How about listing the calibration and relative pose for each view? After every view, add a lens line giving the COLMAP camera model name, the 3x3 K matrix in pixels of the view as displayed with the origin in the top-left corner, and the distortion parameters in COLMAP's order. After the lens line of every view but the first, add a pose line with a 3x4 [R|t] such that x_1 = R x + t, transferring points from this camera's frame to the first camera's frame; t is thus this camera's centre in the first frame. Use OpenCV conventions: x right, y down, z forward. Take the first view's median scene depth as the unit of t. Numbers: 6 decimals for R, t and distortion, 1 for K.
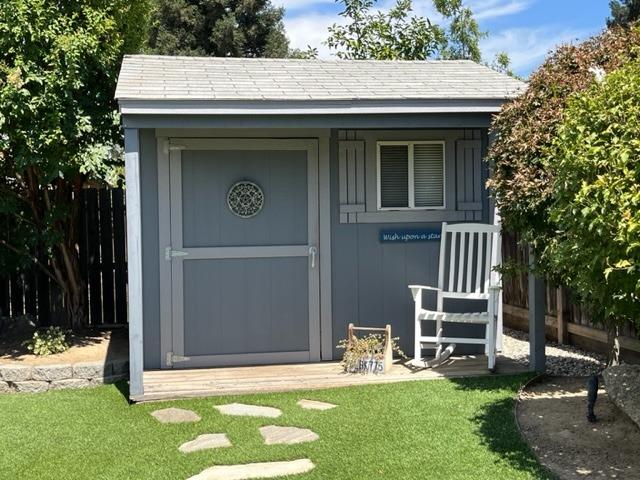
lens RADIAL K [[999.9, 0, 319.1], [0, 999.9, 239.4], [0, 0, 1]] dist [0.111049, 0.000000]
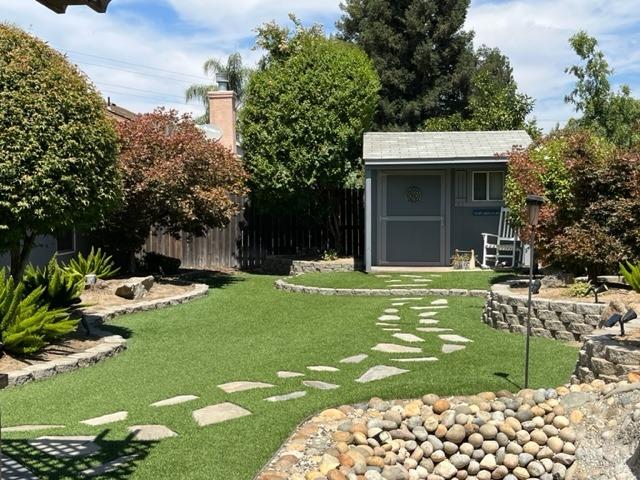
lens RADIAL K [[999.9, 0, 319.7], [0, 999.9, 238.6], [0, 0, 1]] dist [0.111049, 0.000000]
pose [[0.979690, 0.018928, -0.199621, 0.182186], [-0.016656, 0.999776, 0.013057, 0.032860], [0.199824, -0.009467, 0.979786, -1.354630]]
